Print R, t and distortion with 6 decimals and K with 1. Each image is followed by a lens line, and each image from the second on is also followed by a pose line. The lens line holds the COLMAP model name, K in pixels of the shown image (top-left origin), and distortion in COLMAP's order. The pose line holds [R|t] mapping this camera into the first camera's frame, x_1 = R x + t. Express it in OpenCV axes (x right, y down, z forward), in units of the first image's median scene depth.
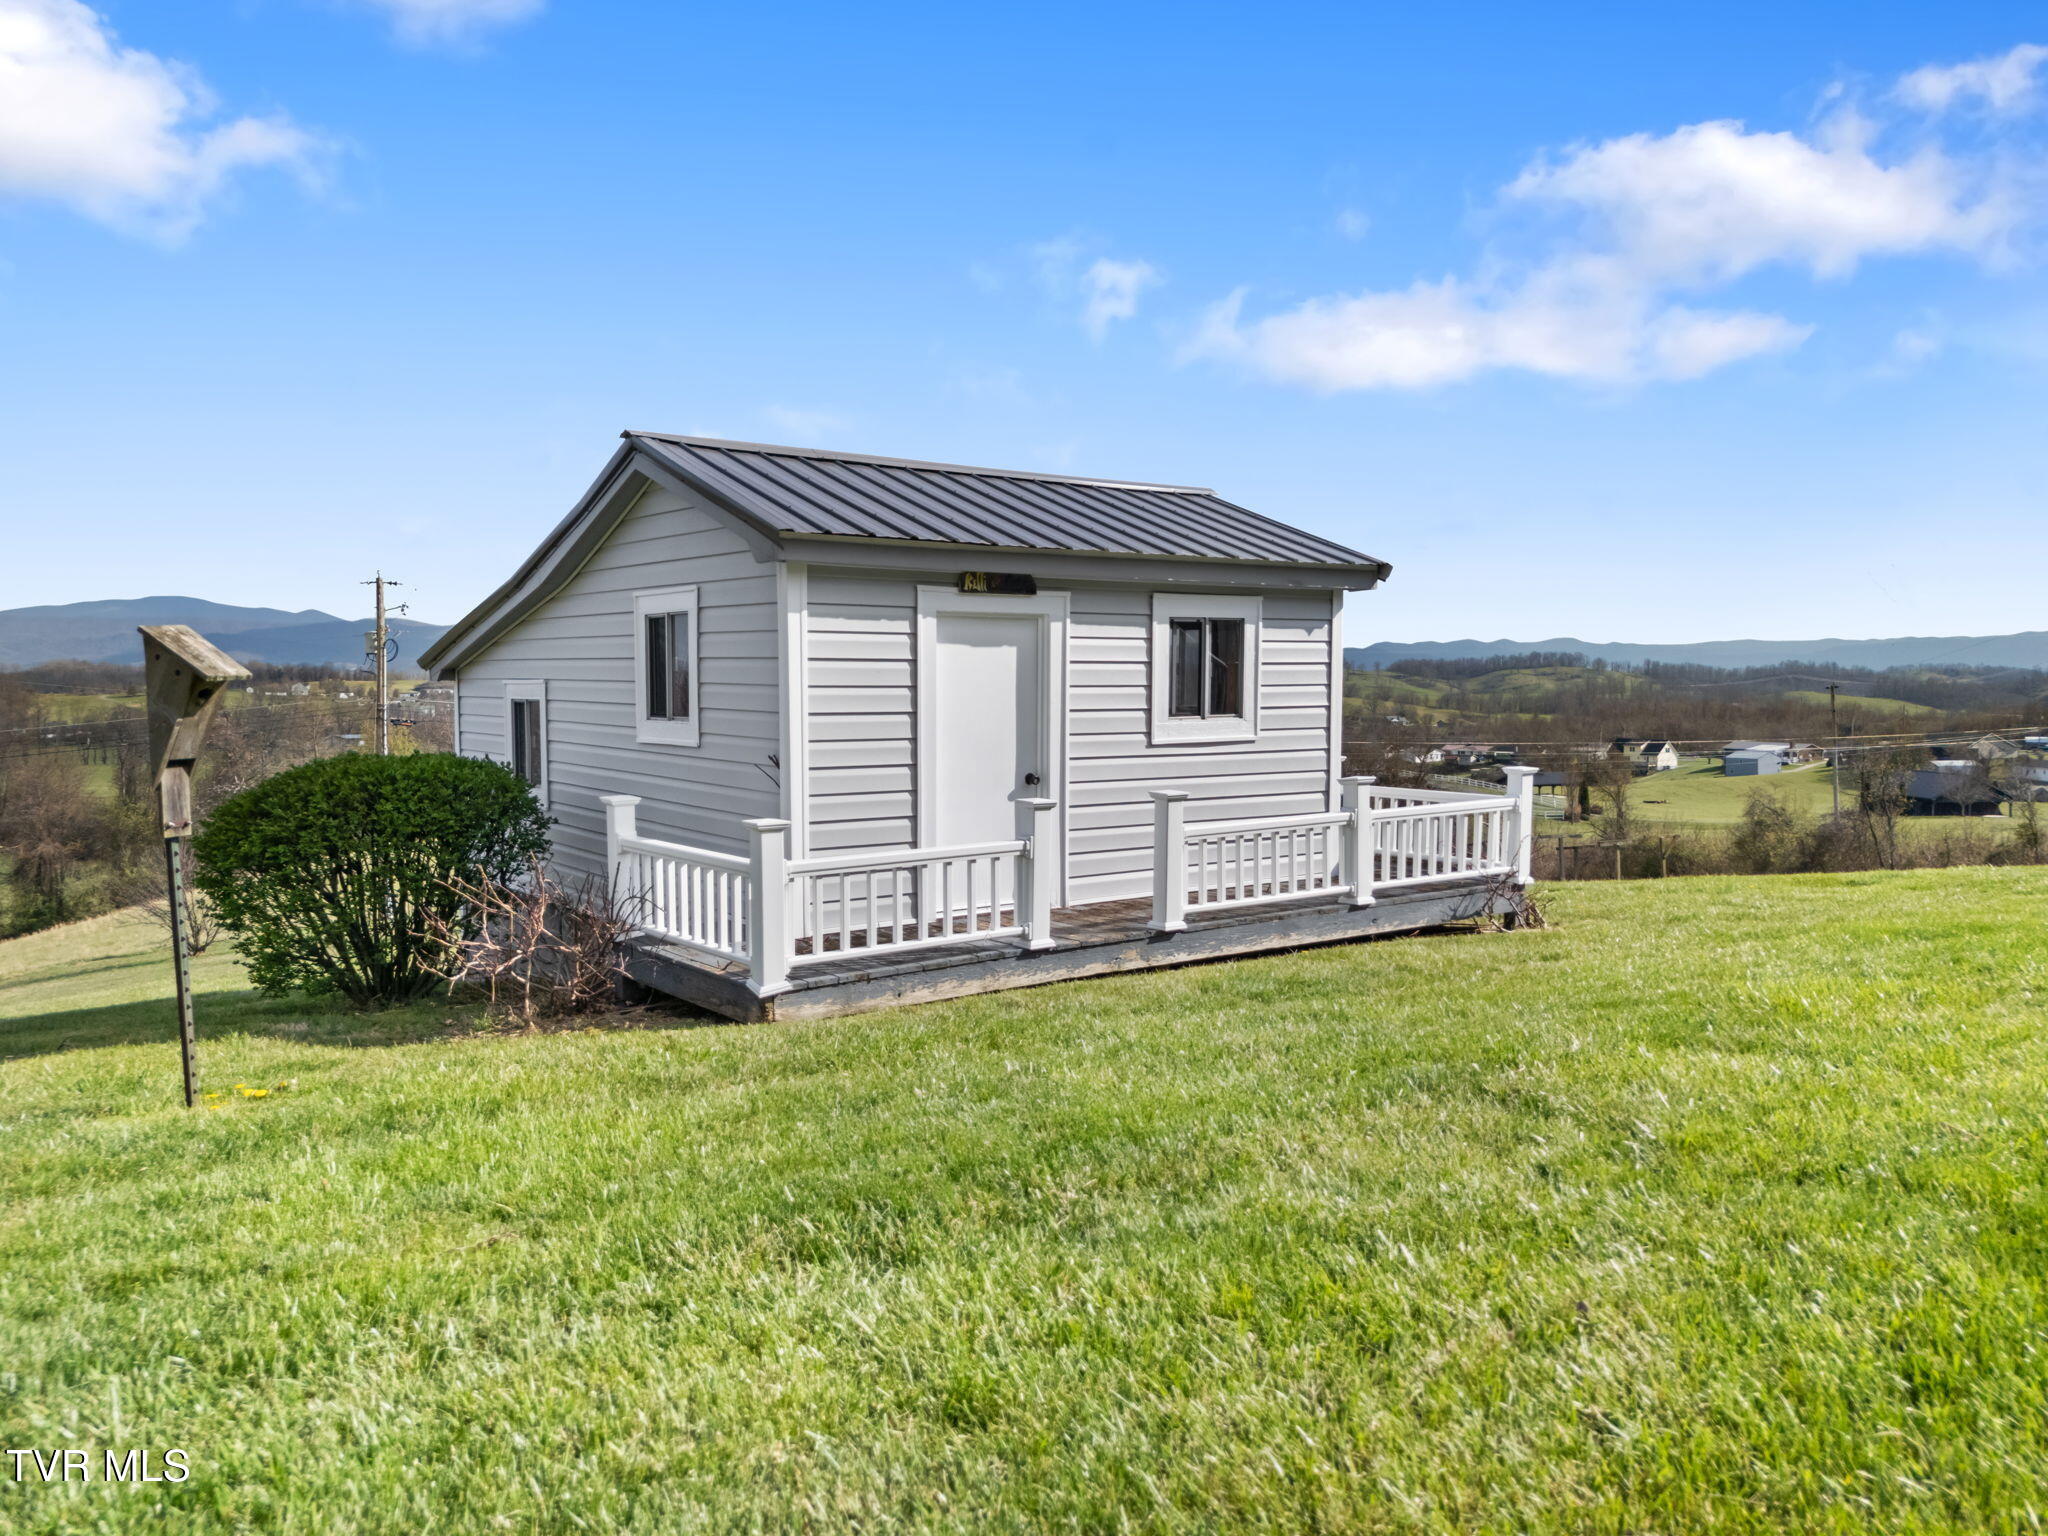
lens RADIAL K [[1544.5, 0, 1030.2], [0, 1544.5, 759.7], [0, 0, 1]] dist [0.067362, -0.044113]
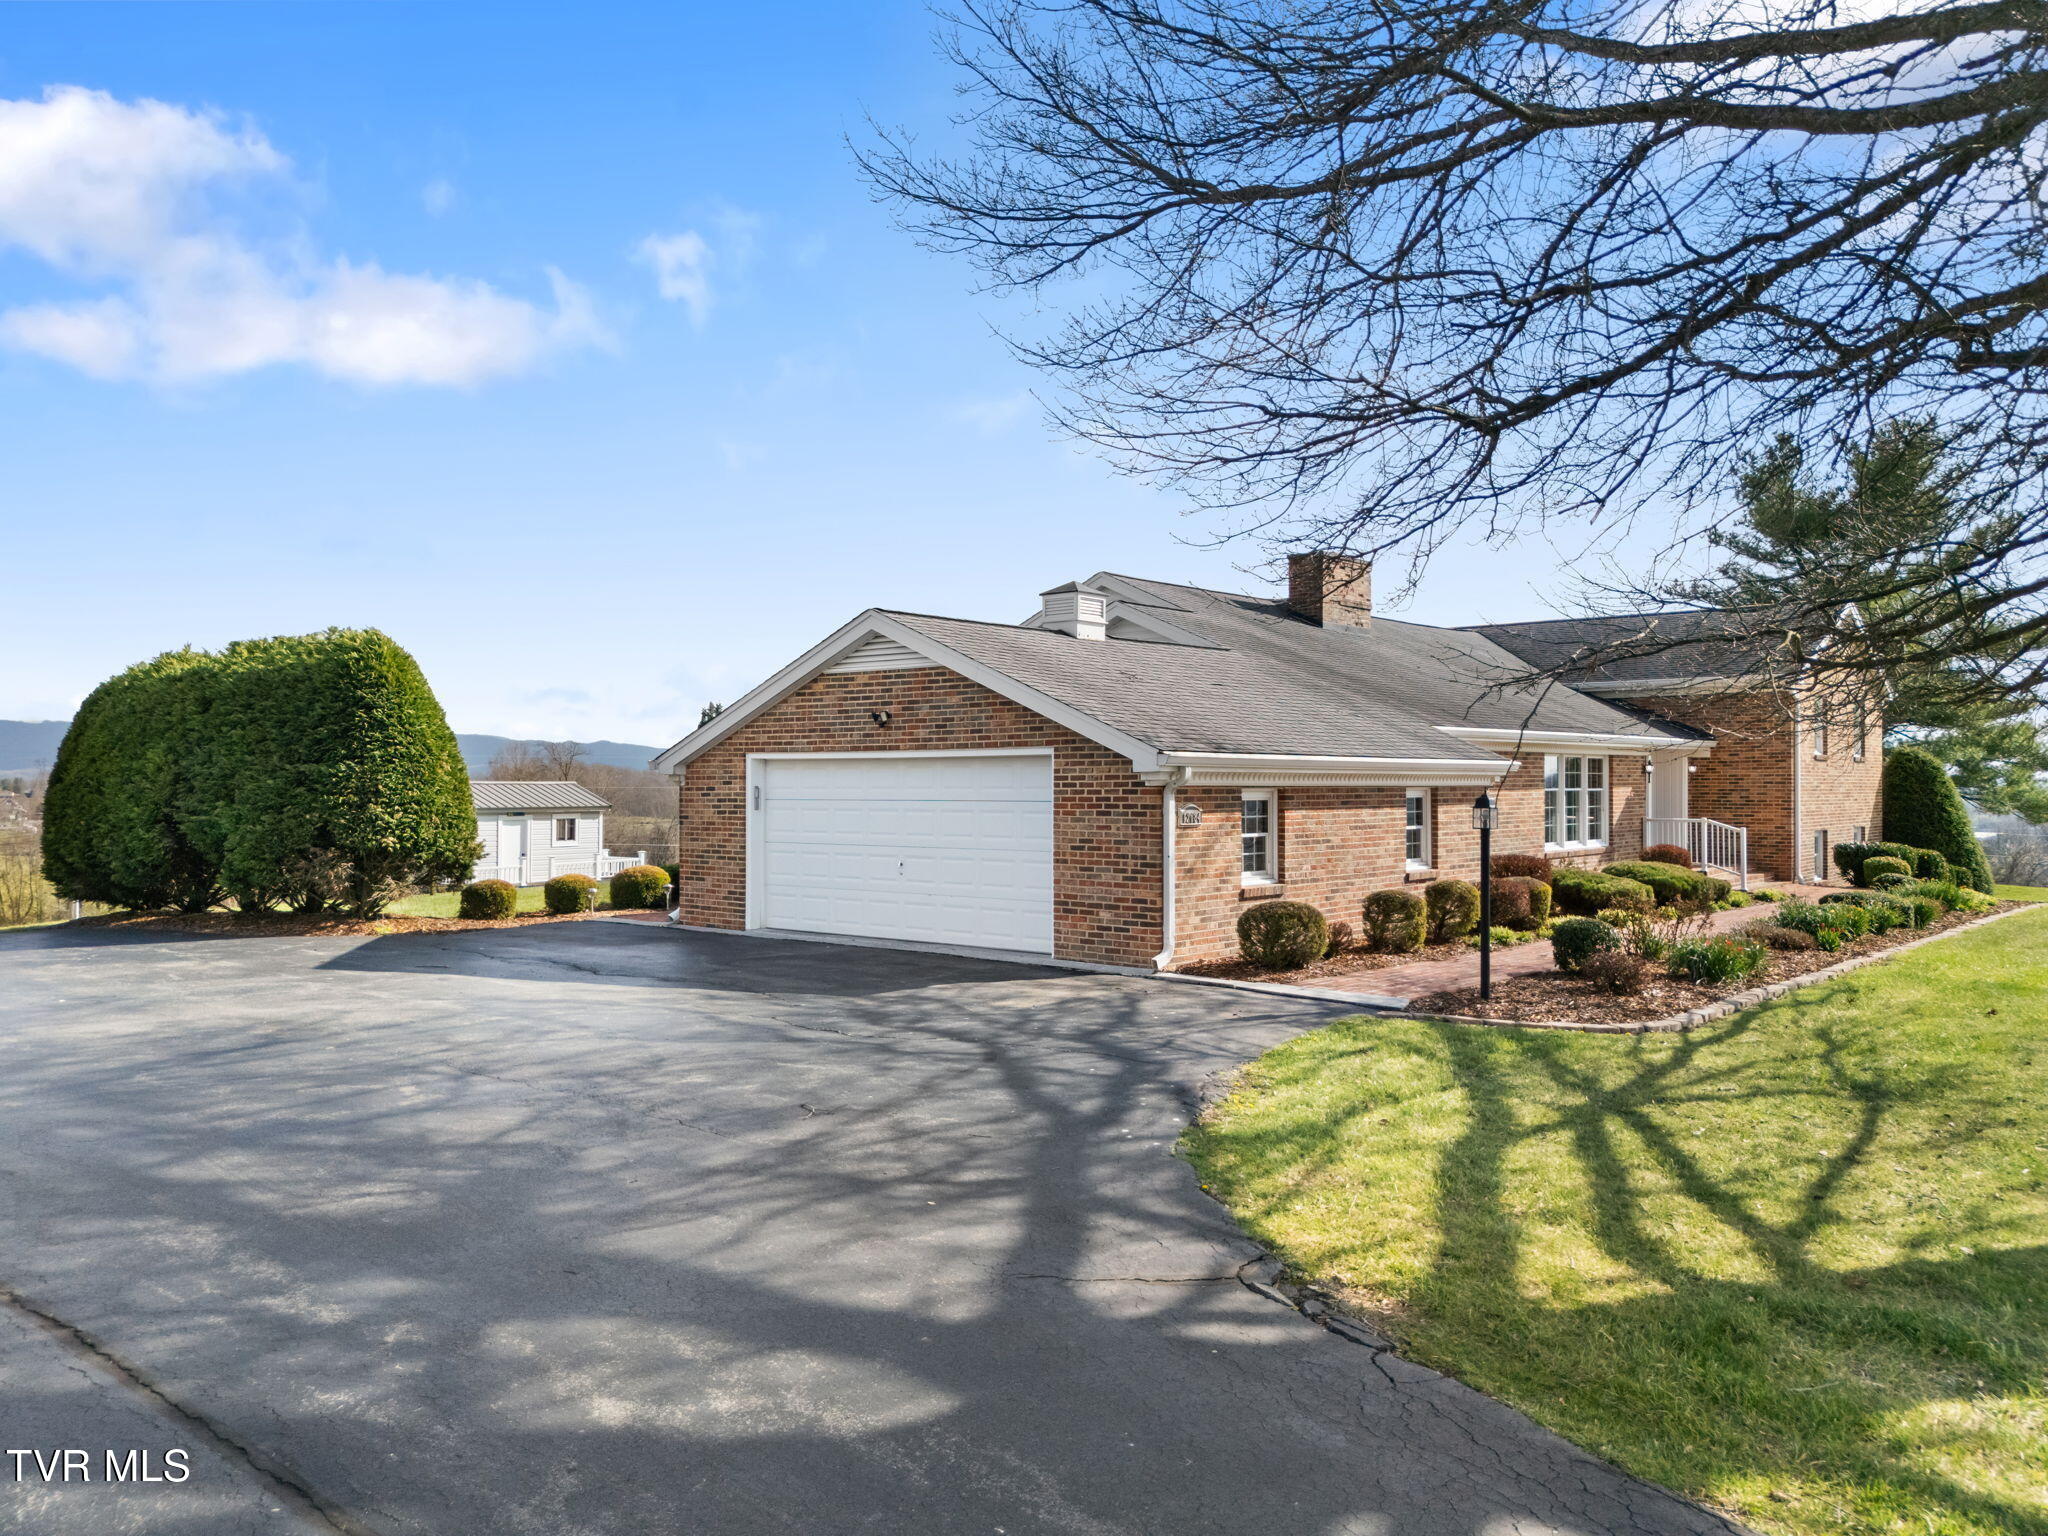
lens RADIAL K [[1544.5, 0, 1030.2], [0, 1544.5, 759.7], [0, 0, 1]] dist [0.067362, -0.044113]
pose [[0.957929, 0.003916, 0.286978, 0.112620], [0.015594, 0.997720, -0.065666, 0.055431], [-0.286580, 0.067378, 0.955684, -3.750117]]
